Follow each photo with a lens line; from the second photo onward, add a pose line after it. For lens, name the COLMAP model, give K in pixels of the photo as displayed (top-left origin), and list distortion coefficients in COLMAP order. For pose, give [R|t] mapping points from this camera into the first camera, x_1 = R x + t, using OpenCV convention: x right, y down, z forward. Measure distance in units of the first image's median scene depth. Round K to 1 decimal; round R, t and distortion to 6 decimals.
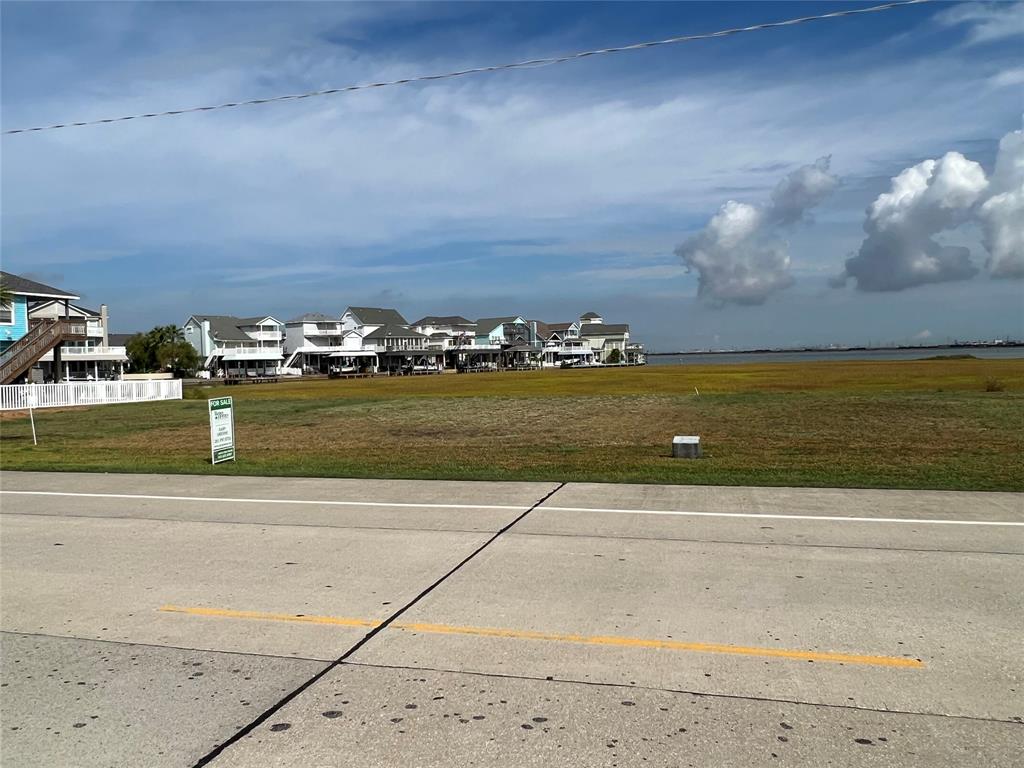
lens RADIAL K [[784.5, 0, 514.8], [0, 784.5, 385.9], [0, 0, 1]] dist [0.005406, -0.002225]
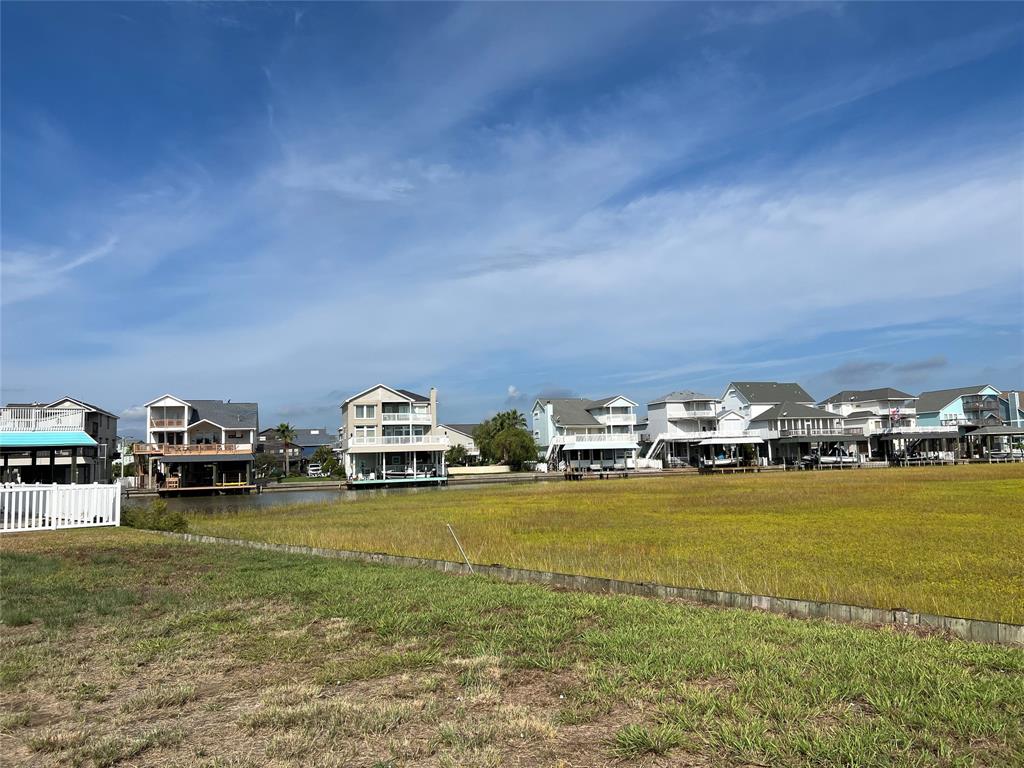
lens RADIAL K [[752.9, 0, 522.3], [0, 752.9, 386.1], [0, 0, 1]] dist [0.017900, -0.012826]
pose [[0.849824, -0.052037, -0.524491, 0.007957], [-0.010634, 0.993219, -0.115772, -0.006702], [0.526958, 0.103963, 0.843508, 0.269490]]
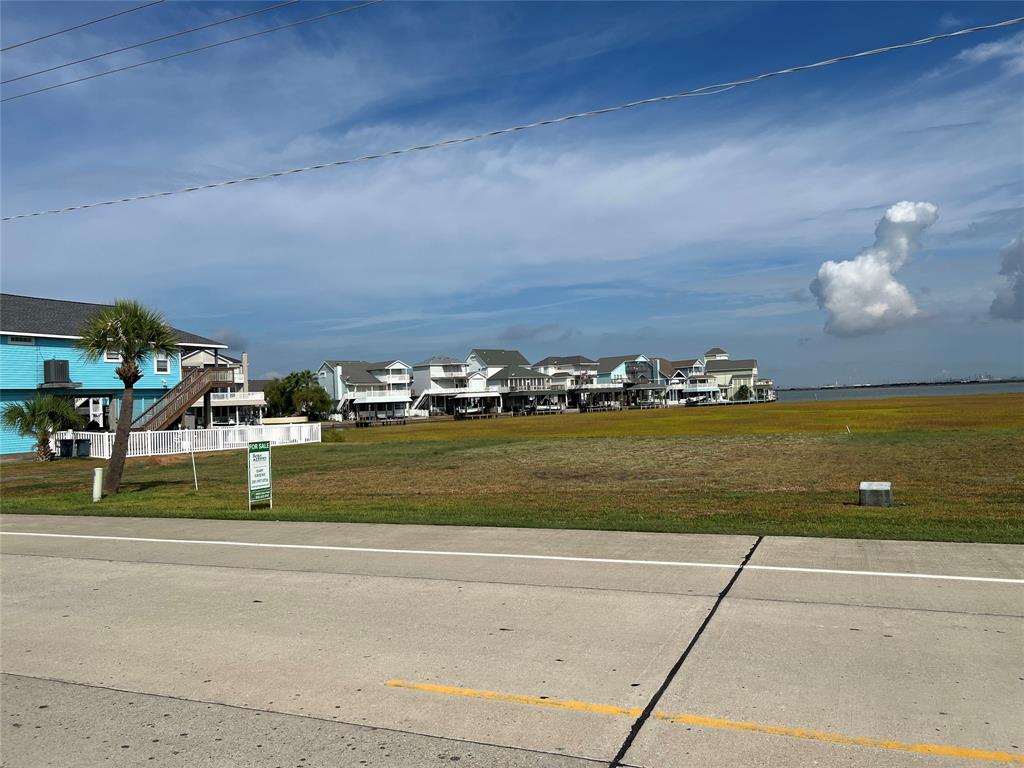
lens RADIAL K [[782.9, 0, 525.3], [0, 782.9, 383.3], [0, 0, 1]] dist [0.157299, -0.325667]
pose [[0.990391, -0.018931, -0.136996, -0.005707], [0.011638, 0.998482, -0.053841, -0.000522], [0.137808, 0.051730, 0.989107, 0.002969]]
